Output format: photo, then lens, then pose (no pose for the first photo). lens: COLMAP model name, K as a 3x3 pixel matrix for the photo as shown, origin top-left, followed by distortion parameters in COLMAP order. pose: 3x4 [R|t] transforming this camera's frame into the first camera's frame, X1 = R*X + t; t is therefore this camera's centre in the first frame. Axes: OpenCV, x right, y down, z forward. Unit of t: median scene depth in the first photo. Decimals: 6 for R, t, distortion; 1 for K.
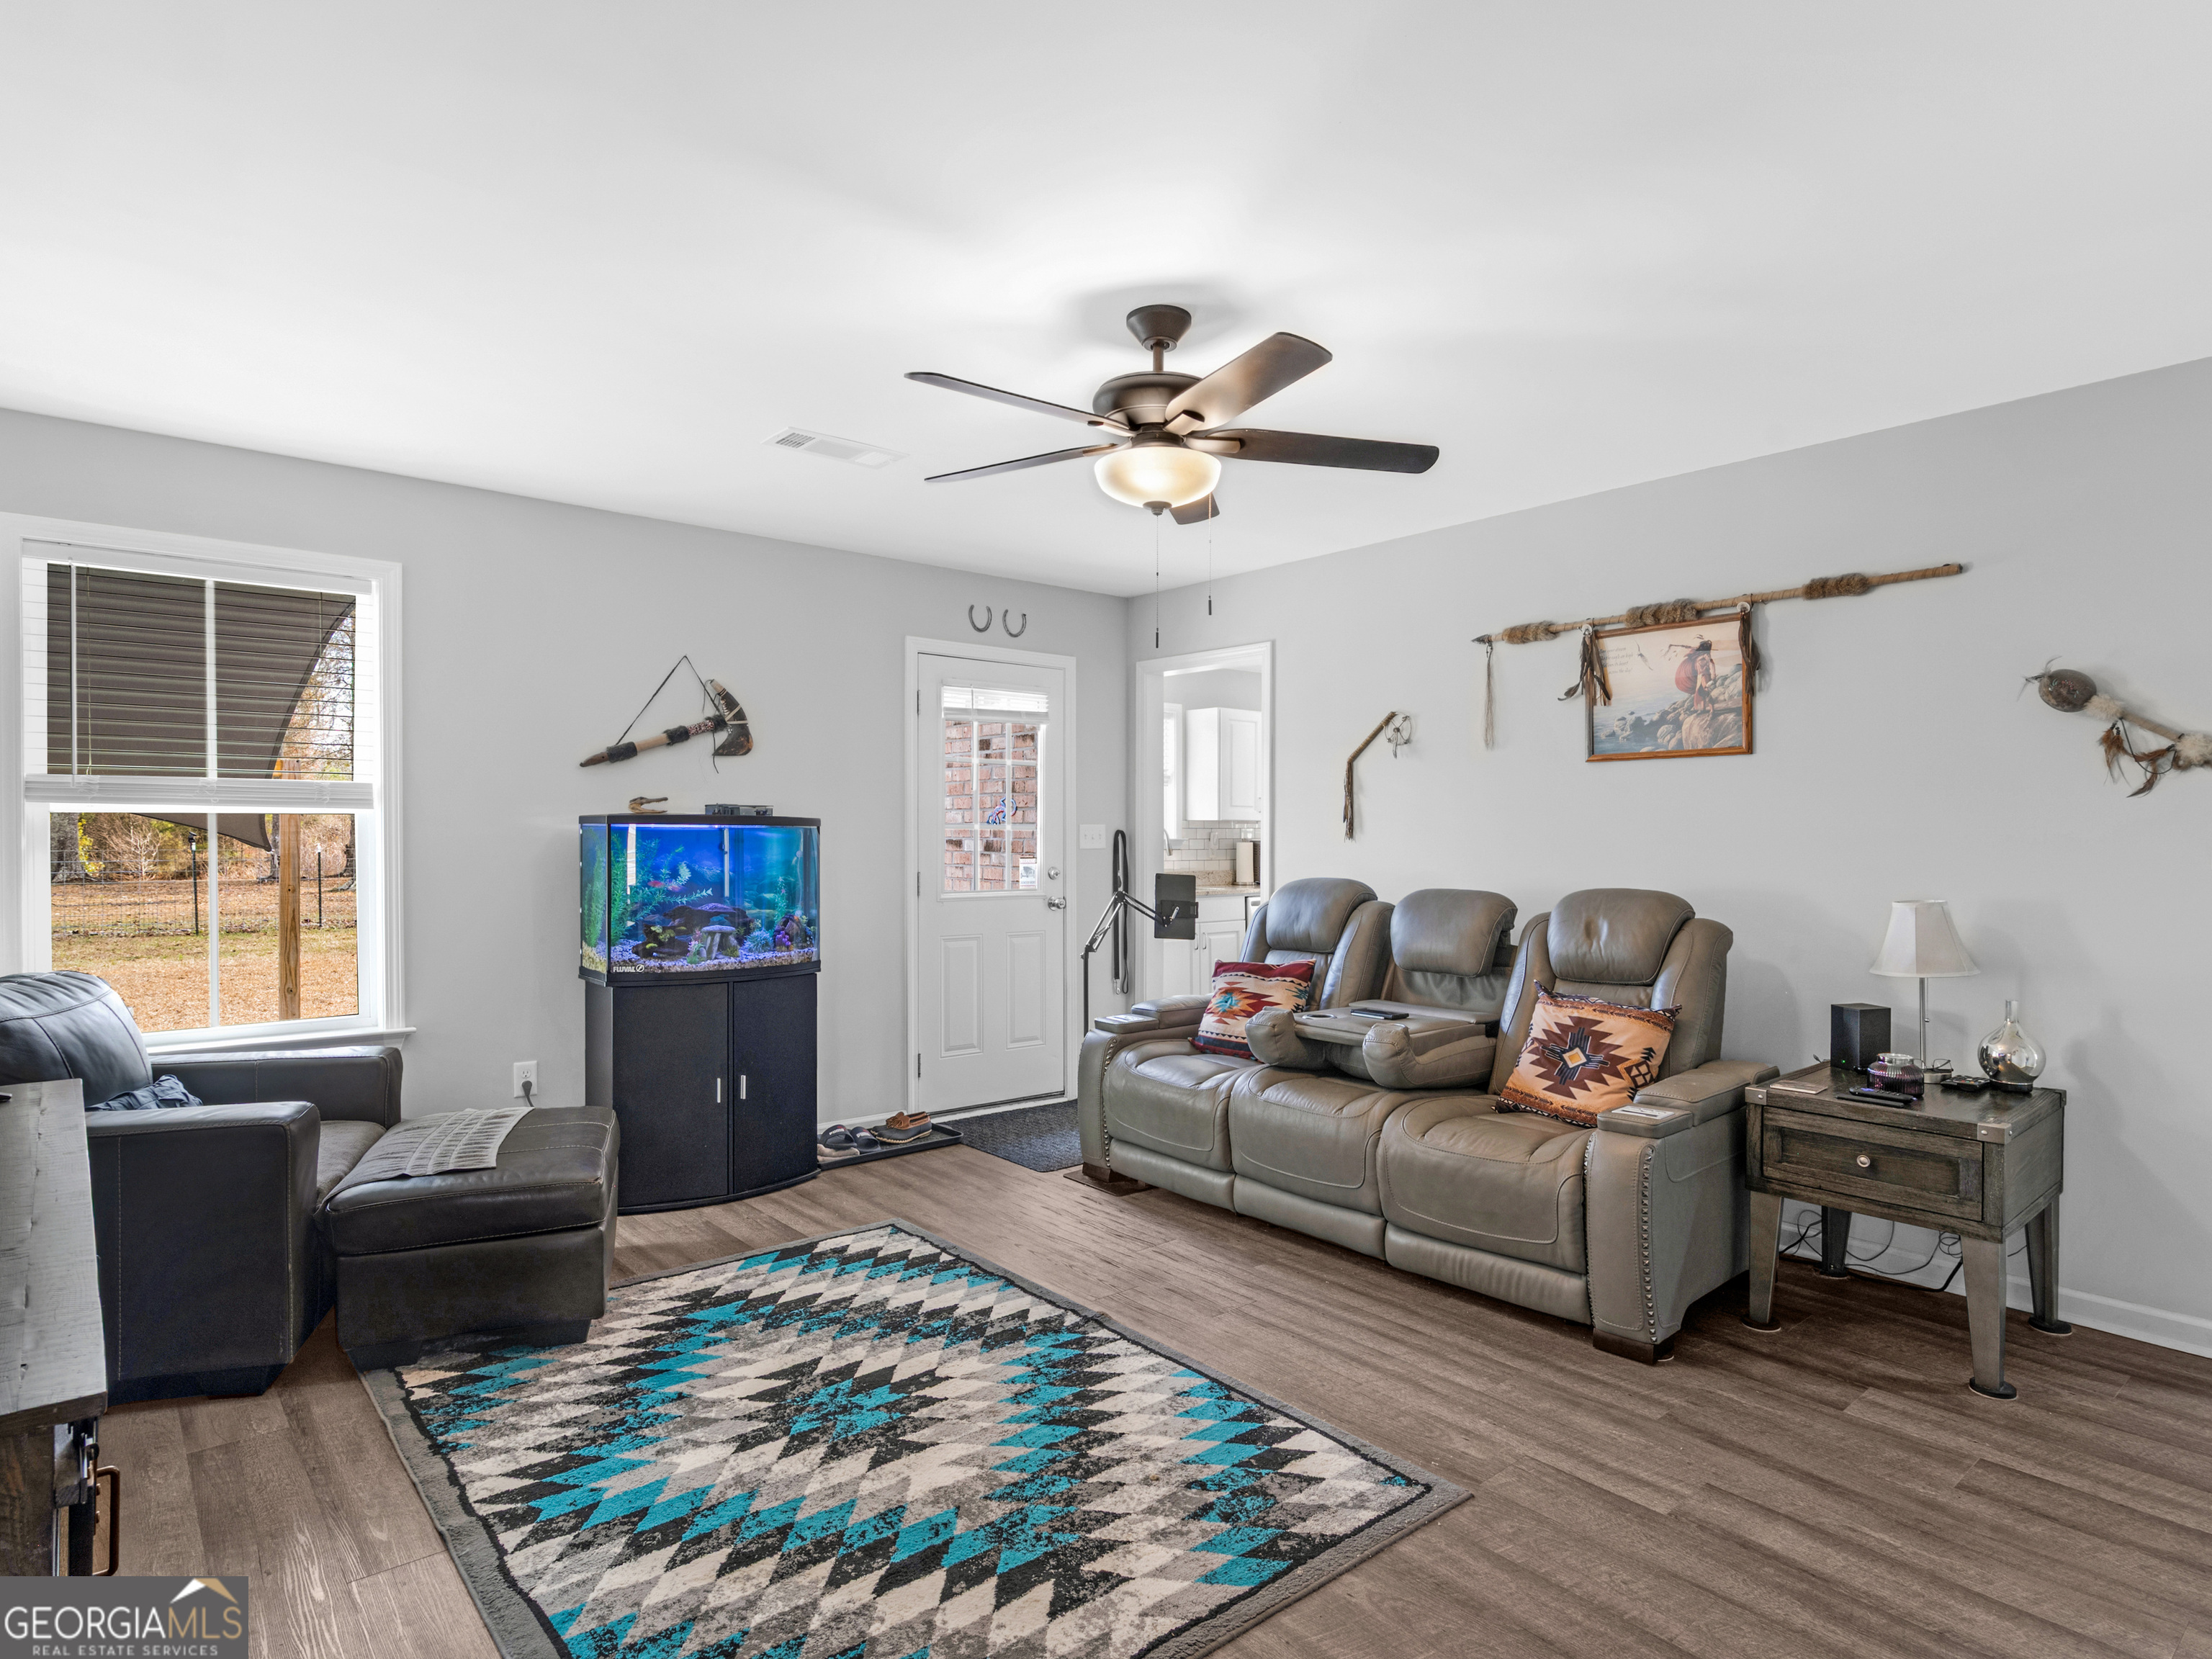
lens RADIAL K [[1183.3, 0, 1105.8], [0, 1183.3, 829.0], [0, 0, 1]] dist [0.008363, 0.000530]
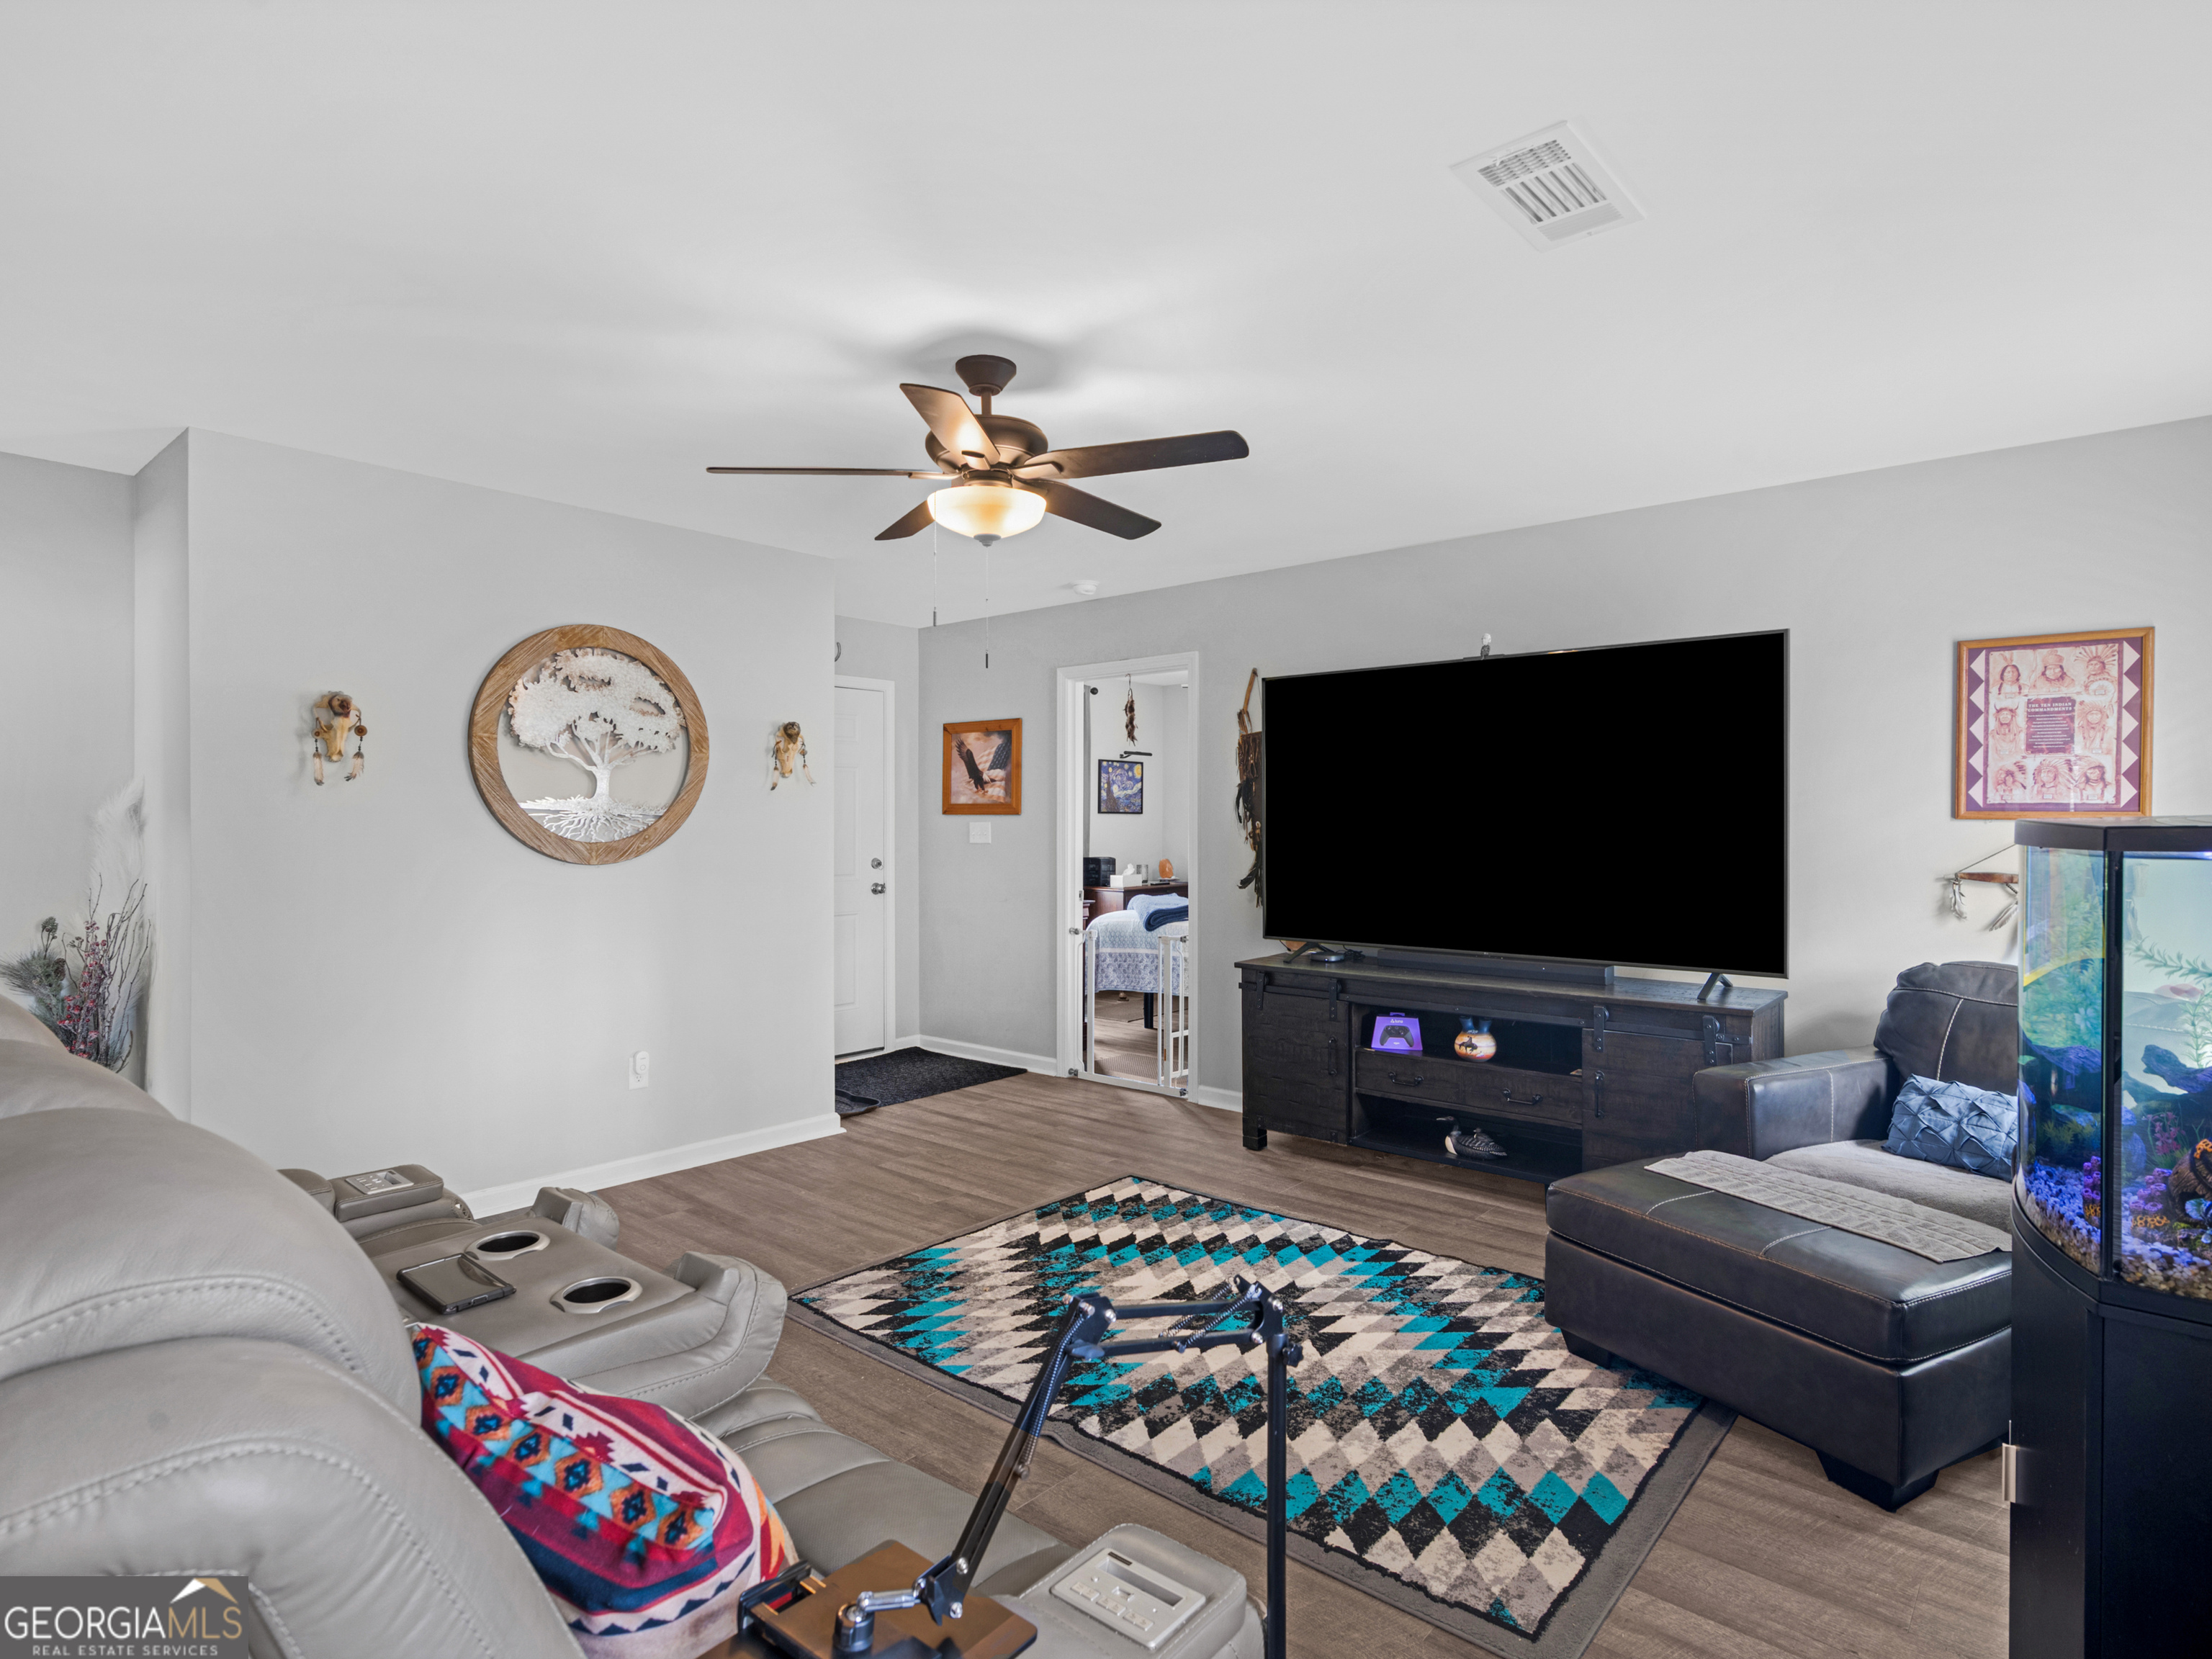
lens RADIAL K [[1183.3, 0, 1106.3], [0, 1183.3, 830.4], [0, 0, 1]] dist [0.008363, 0.000530]
pose [[-0.988021, -0.005677, -0.154217, 0.107379], [-0.006953, 0.999946, 0.007735, -0.006214], [0.154165, 0.008715, -0.988007, 2.152976]]
